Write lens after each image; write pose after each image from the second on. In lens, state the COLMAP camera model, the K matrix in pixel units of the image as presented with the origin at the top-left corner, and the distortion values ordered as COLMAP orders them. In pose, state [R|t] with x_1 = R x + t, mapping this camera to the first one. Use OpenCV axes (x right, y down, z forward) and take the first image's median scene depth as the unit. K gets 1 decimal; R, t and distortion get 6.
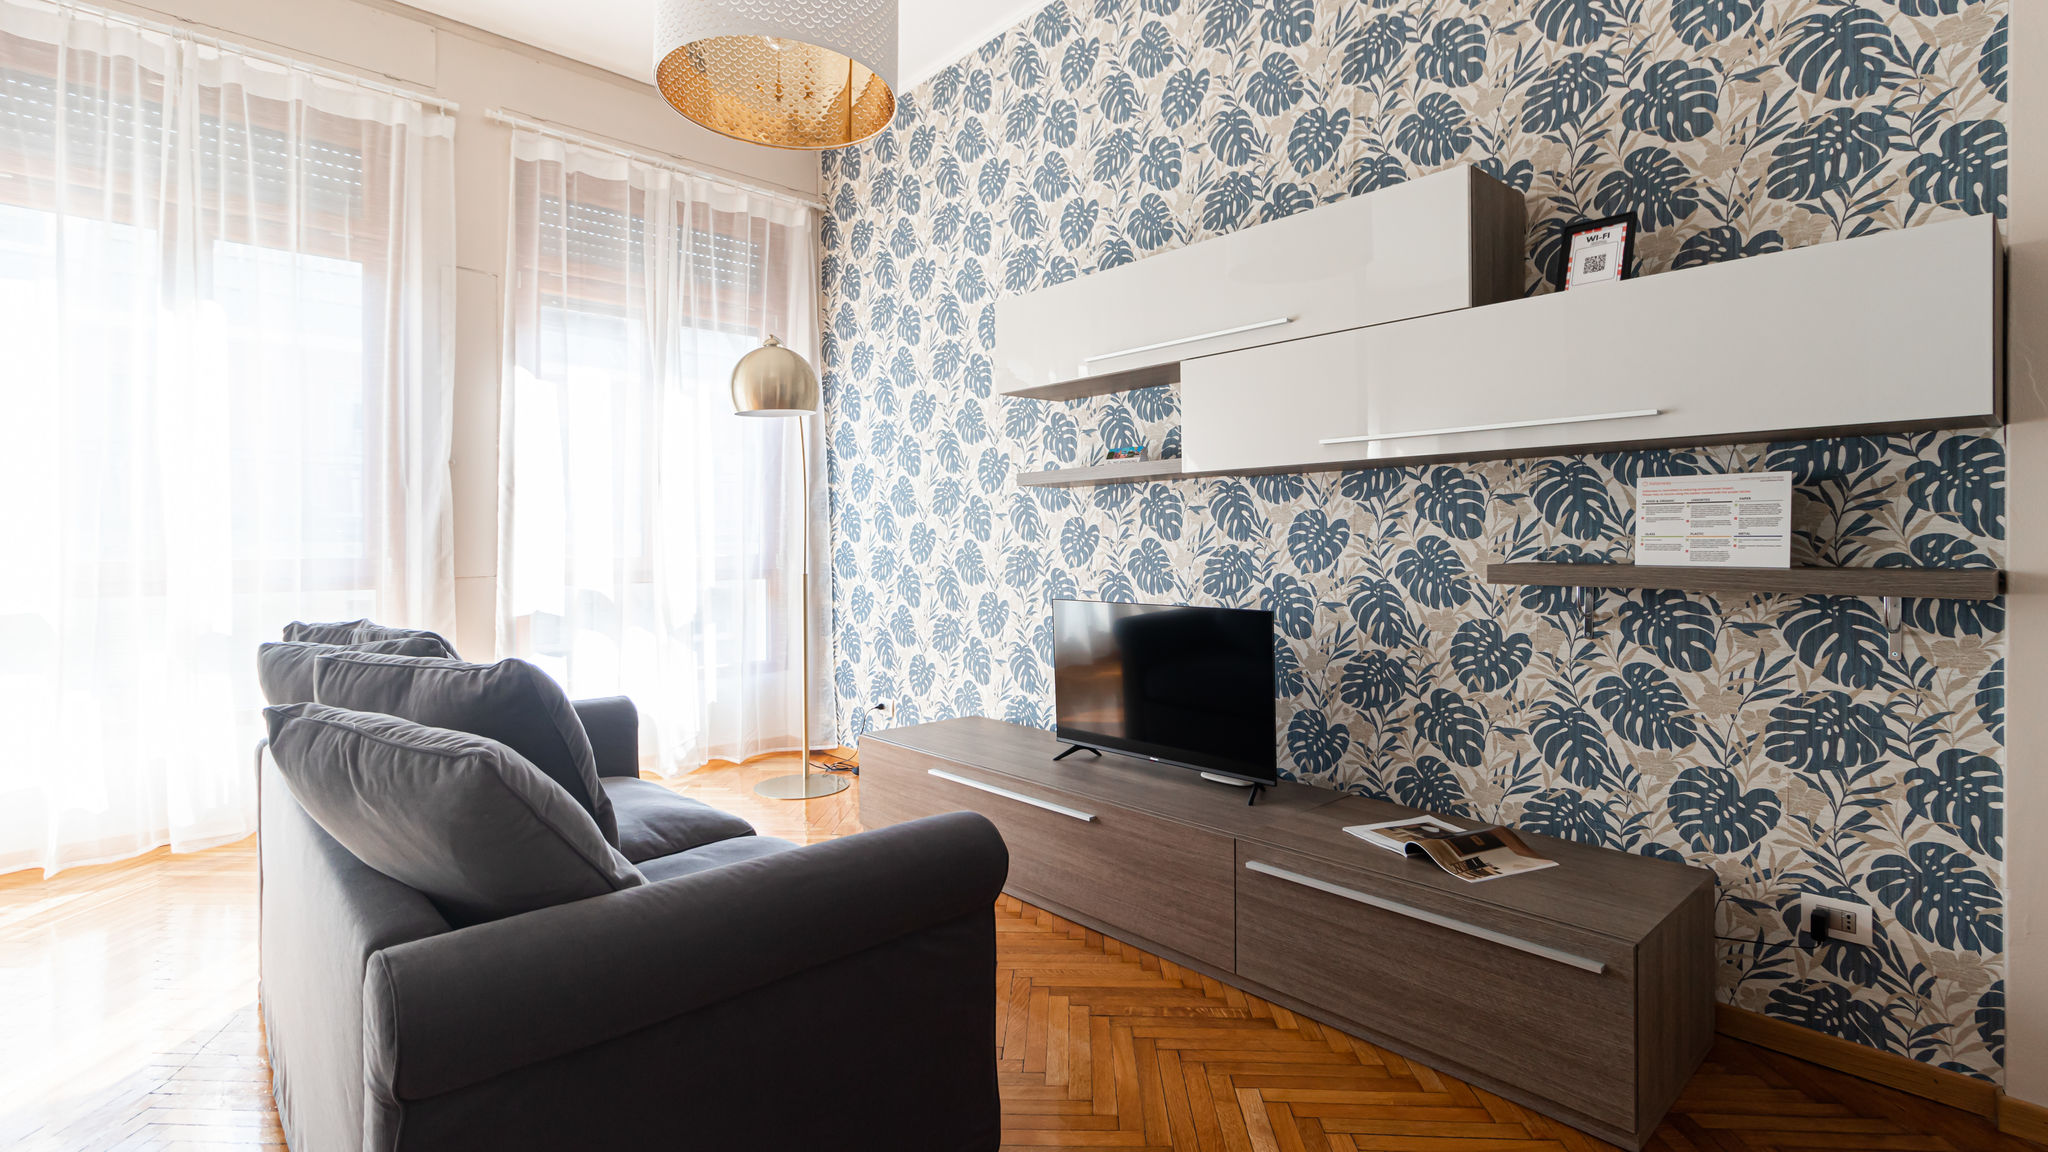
lens RADIAL K [[952.9, 0, 1014.1], [0, 952.9, 544.8], [0, 0, 1]] dist [0.002683, 0.001687]
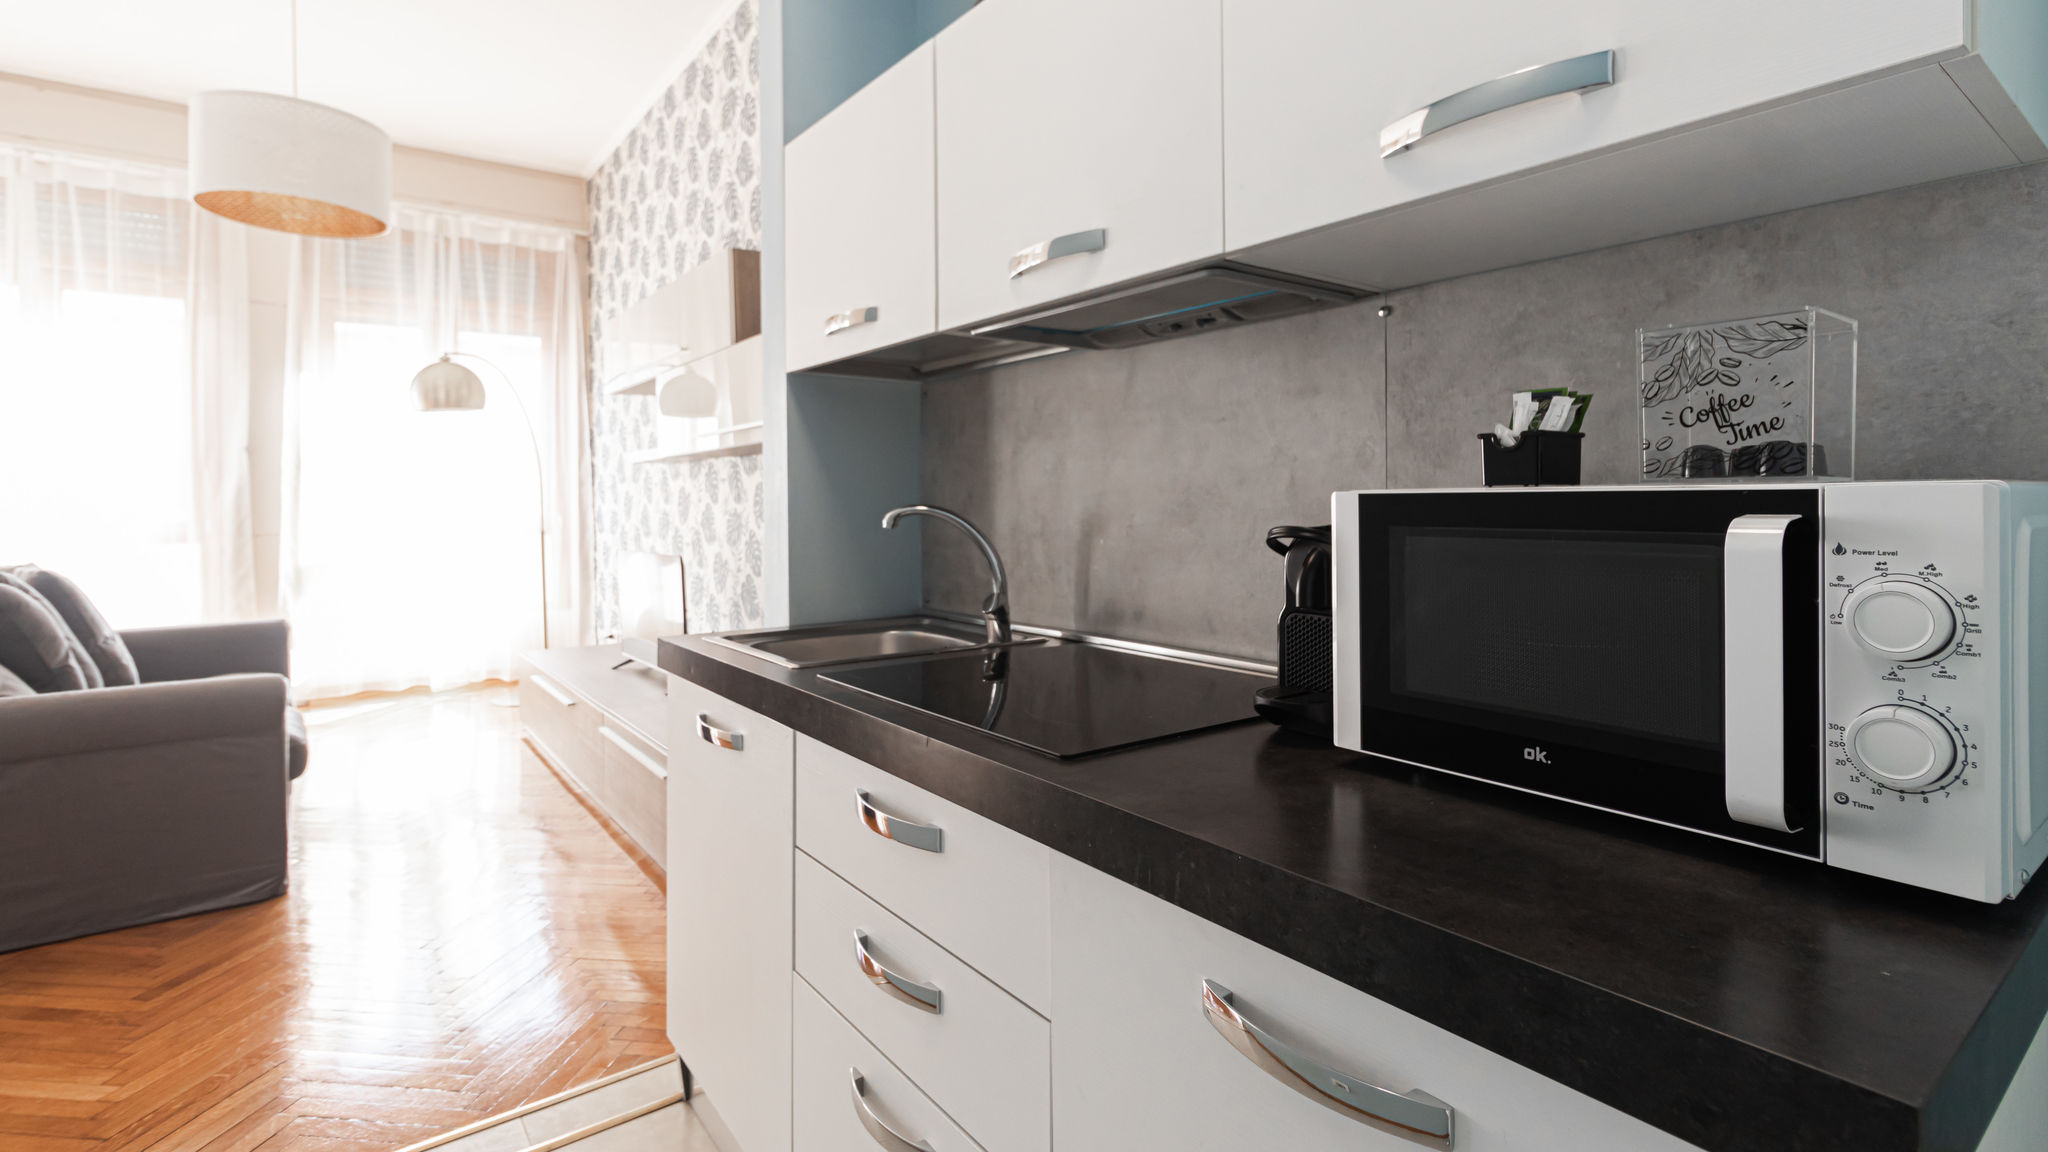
lens RADIAL K [[952.9, 0, 1035.3], [0, 952.9, 502.8], [0, 0, 1]] dist [0.002683, 0.001687]
pose [[0.996668, -0.008624, -0.081103, 0.655569], [0.008939, 0.999954, 0.003530, -0.006688], [0.081069, -0.004244, 0.996699, -0.253066]]
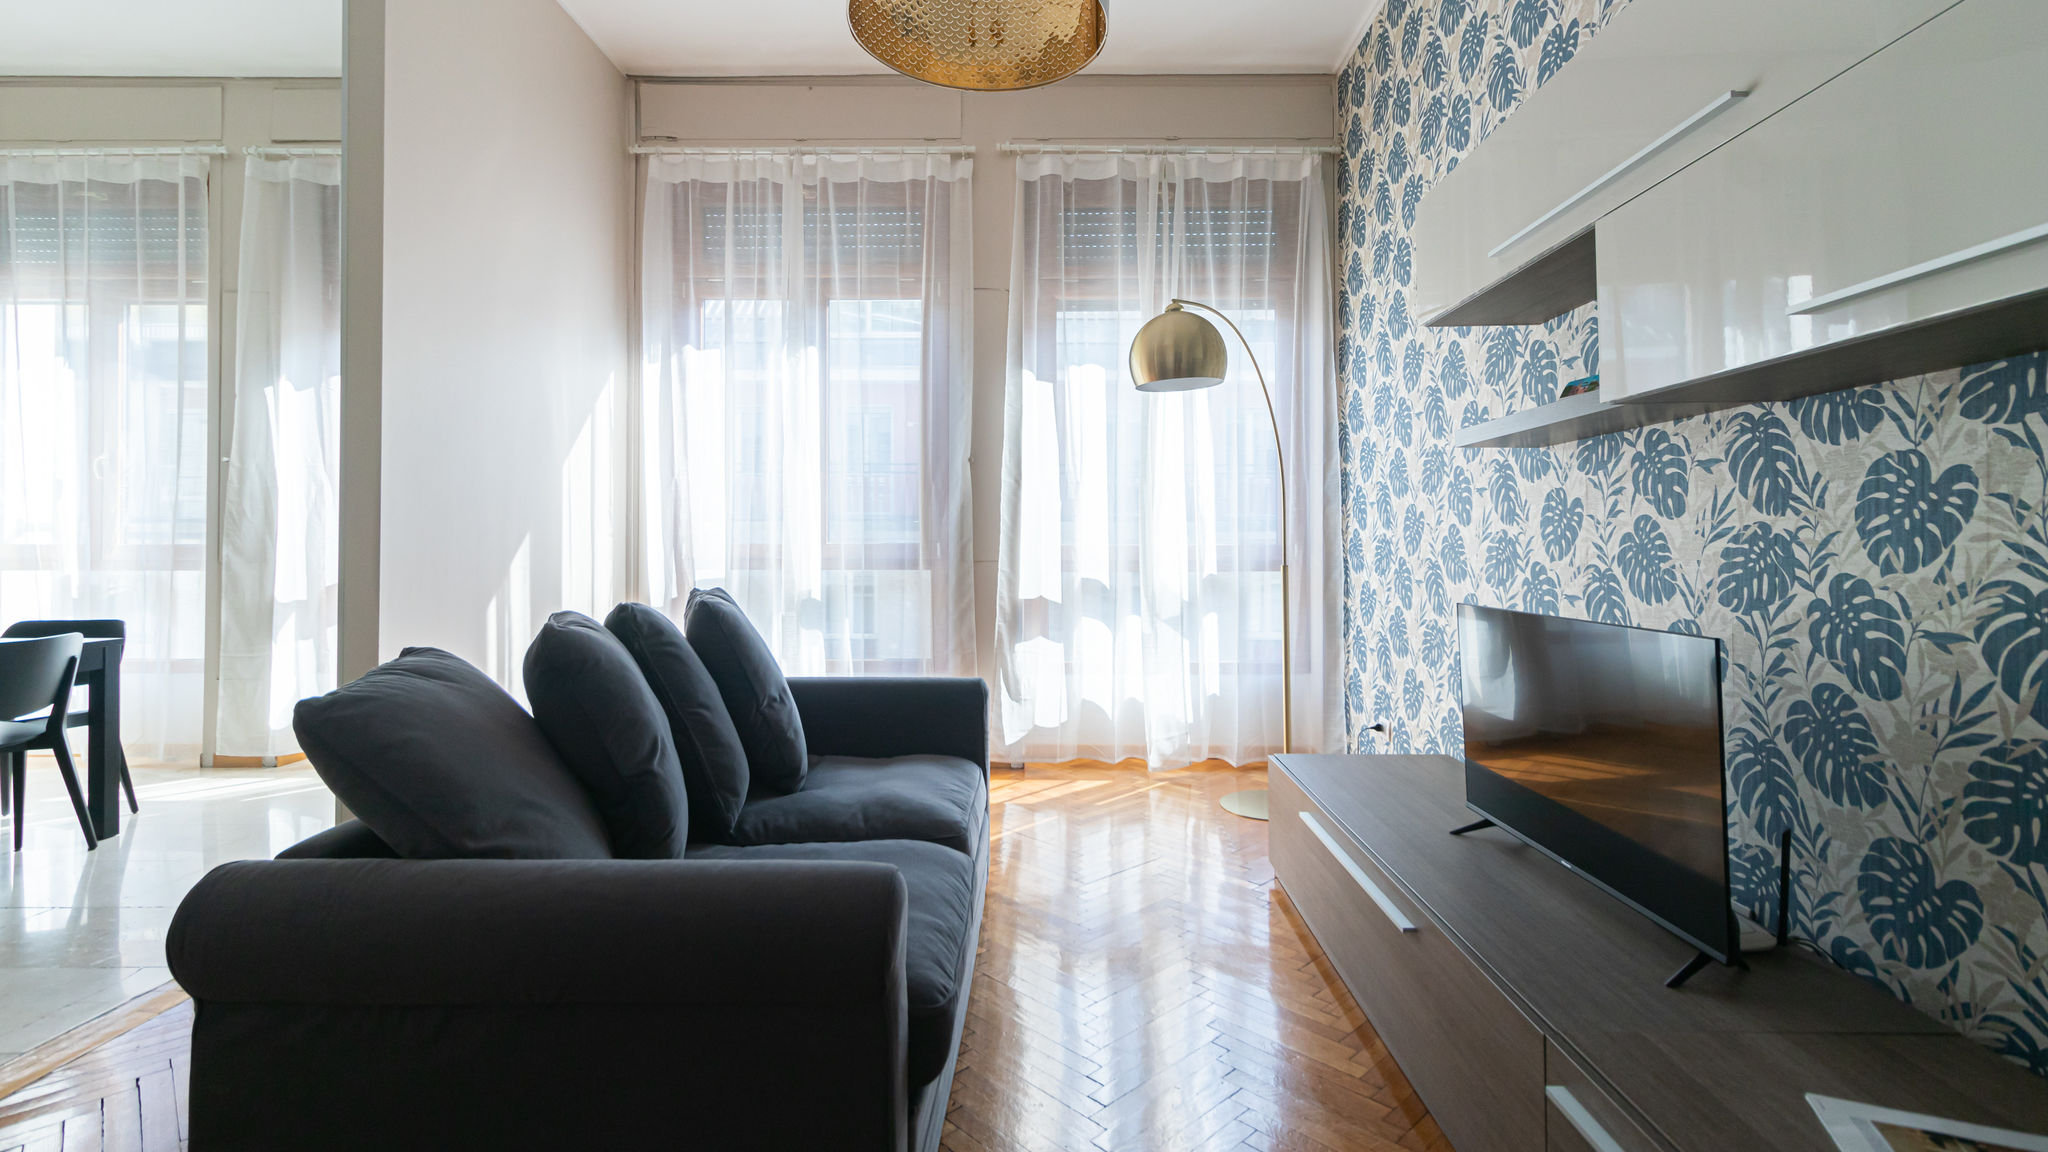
lens RADIAL K [[937.7, 0, 1055.8], [0, 937.7, 532.7], [0, 0, 1]] dist [0.004919, 0.002046]
pose [[0.742085, -0.005702, -0.670282, 0.254908], [-0.000700, 0.999957, -0.009281, 0.010252], [0.670306, 0.007357, 0.742049, 0.255749]]
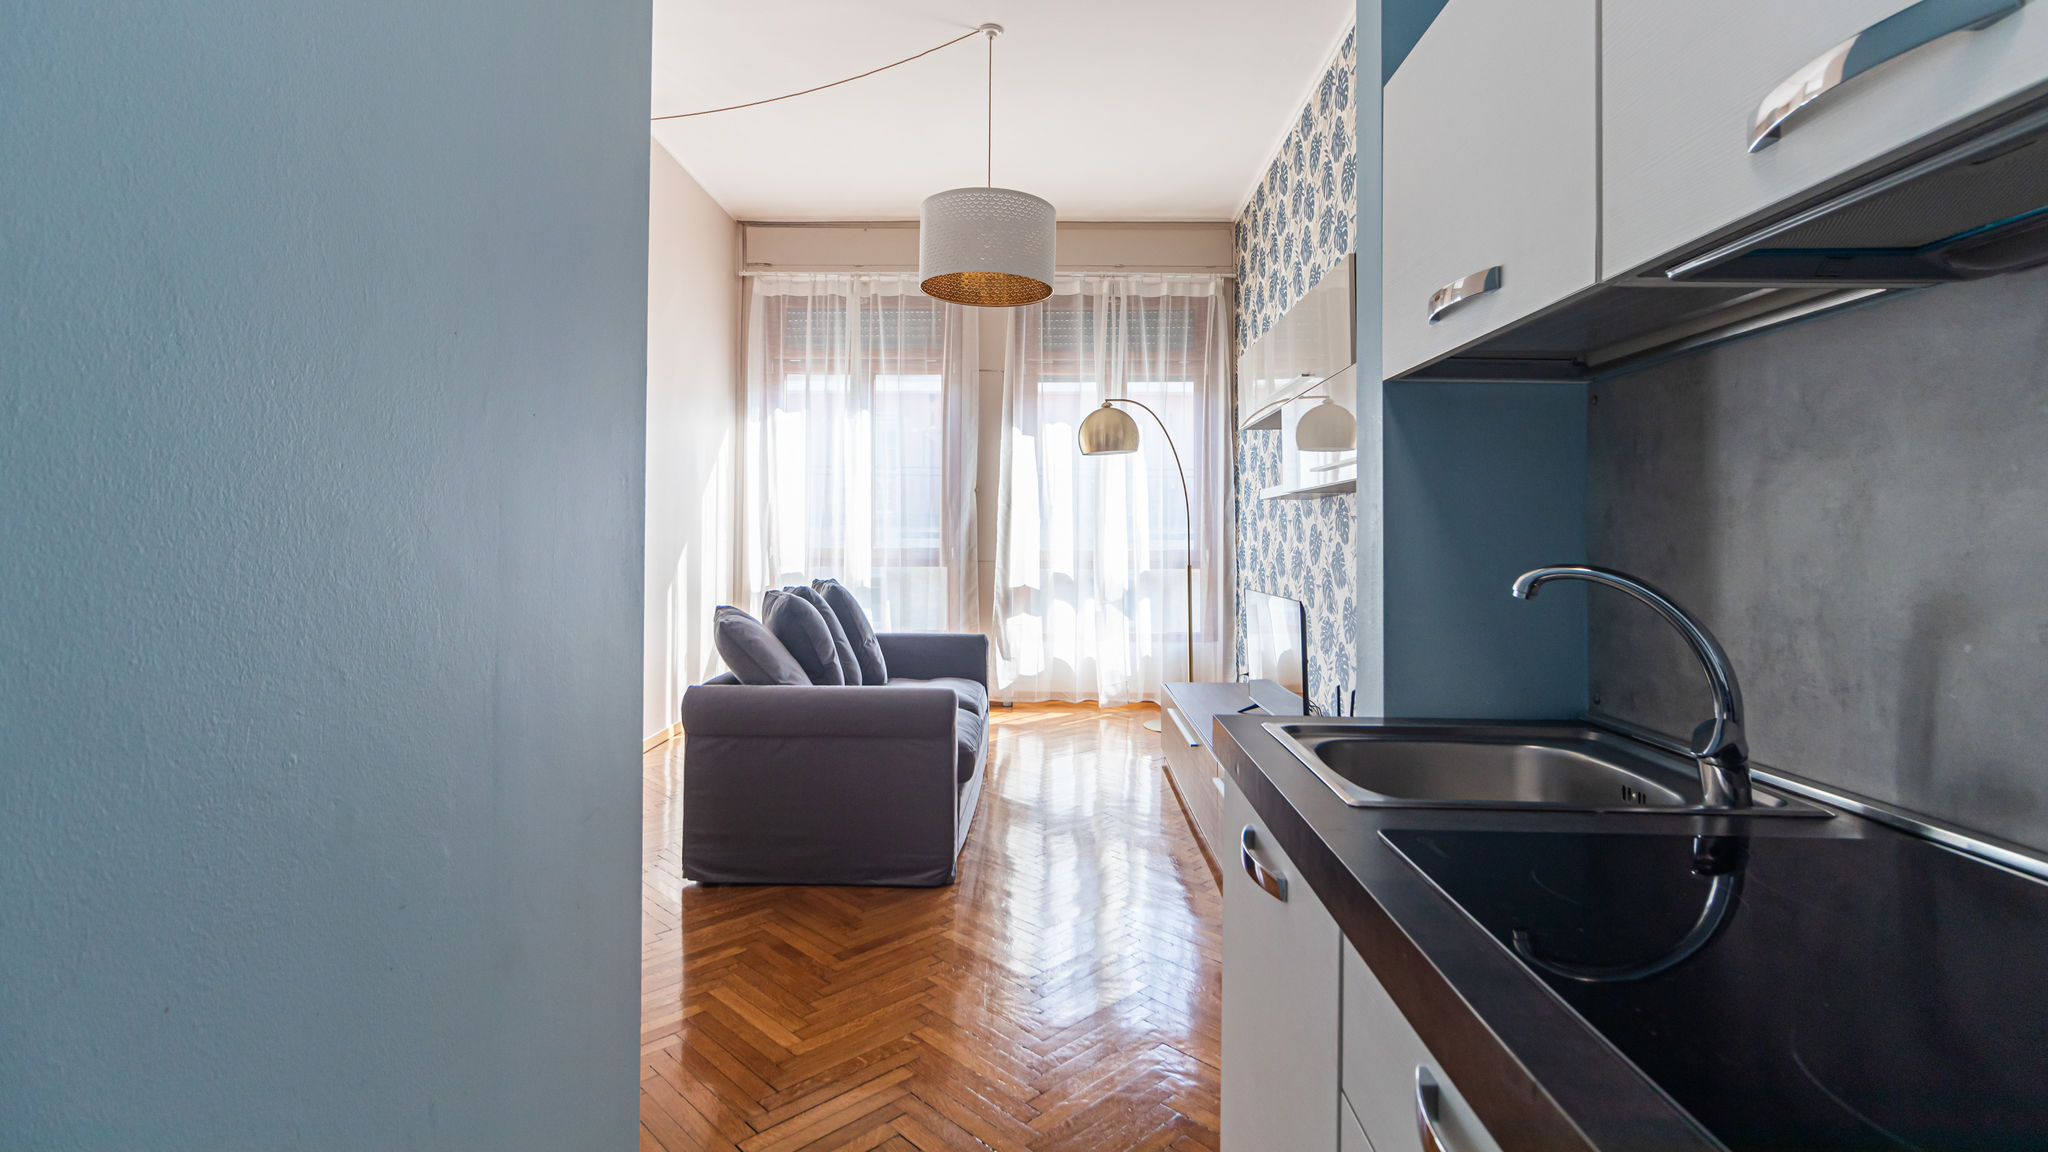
lens RADIAL K [[952.9, 0, 1050.1], [0, 952.9, 516.1], [0, 0, 1]] dist [0.002683, 0.001687]
pose [[0.739722, -0.008773, -0.672855, 0.641203], [-0.005909, 0.999792, -0.019532, -0.013226], [0.672886, 0.018424, 0.739516, -0.124019]]
